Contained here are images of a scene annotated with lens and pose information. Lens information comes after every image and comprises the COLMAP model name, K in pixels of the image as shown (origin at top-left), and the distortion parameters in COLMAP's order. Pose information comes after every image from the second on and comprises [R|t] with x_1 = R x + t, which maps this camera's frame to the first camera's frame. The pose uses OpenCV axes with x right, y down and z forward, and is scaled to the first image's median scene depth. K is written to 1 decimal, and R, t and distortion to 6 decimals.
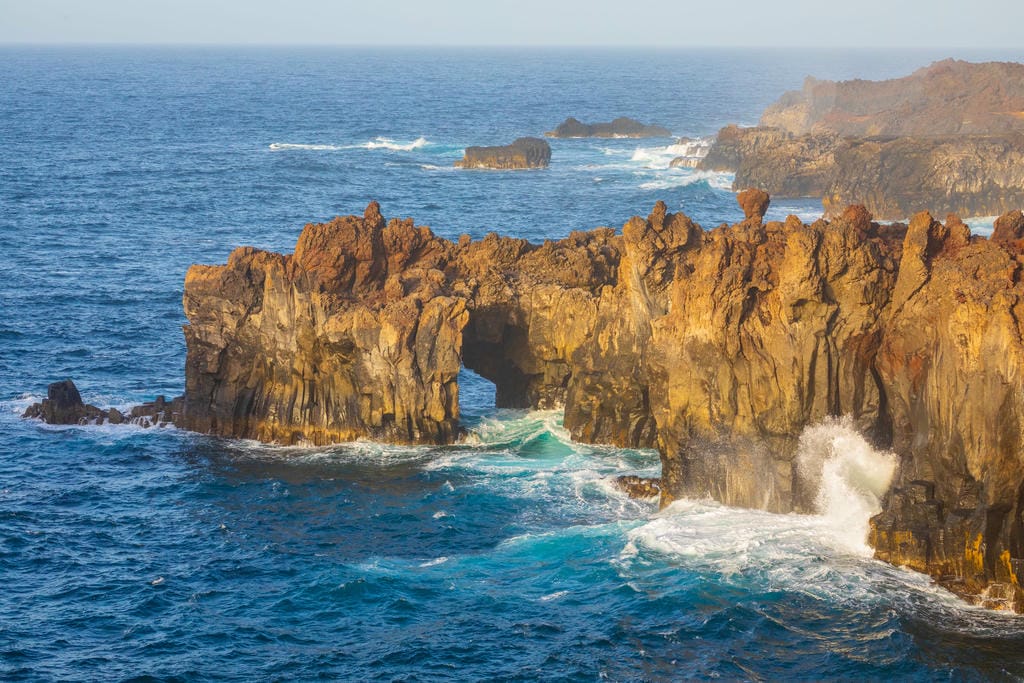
lens RADIAL K [[3070.3, 0, 511.8], [0, 3070.3, 341.2], [0, 0, 1]] dist [-0.093142, 0.000000]
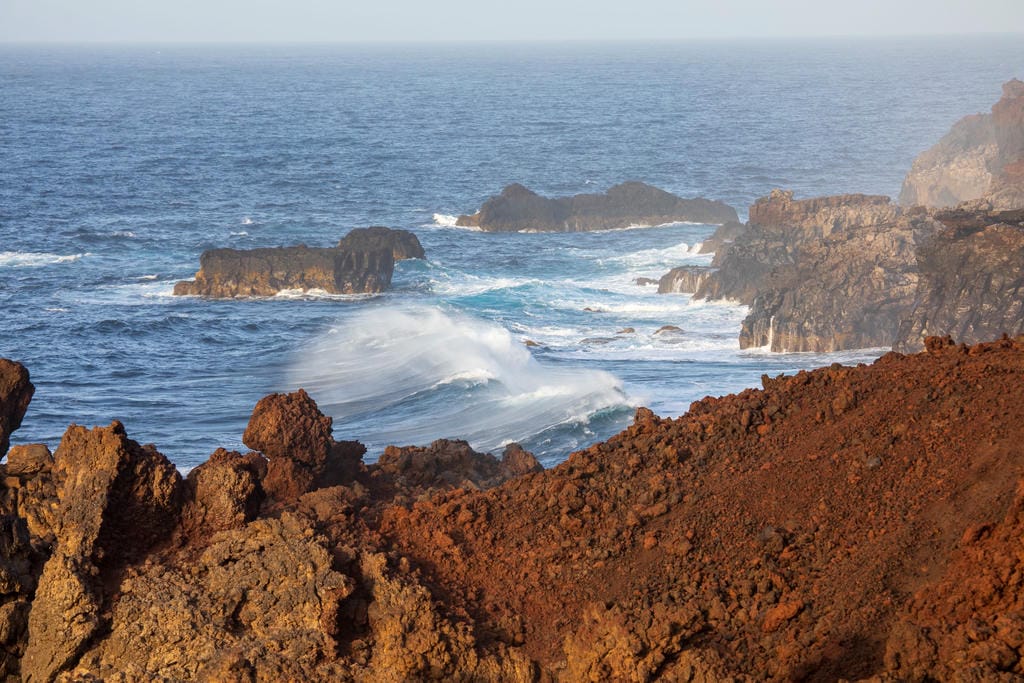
lens RADIAL K [[6208.2, 0, 511.9], [0, 6208.2, 341.5], [0, 0, 1]] dist [0.861678, 0.000000]
pose [[0.999403, -0.013606, -0.031754, 0.154088], [0.012039, 0.998726, -0.049014, -0.013935], [0.032380, 0.048602, 0.998293, 0.261760]]
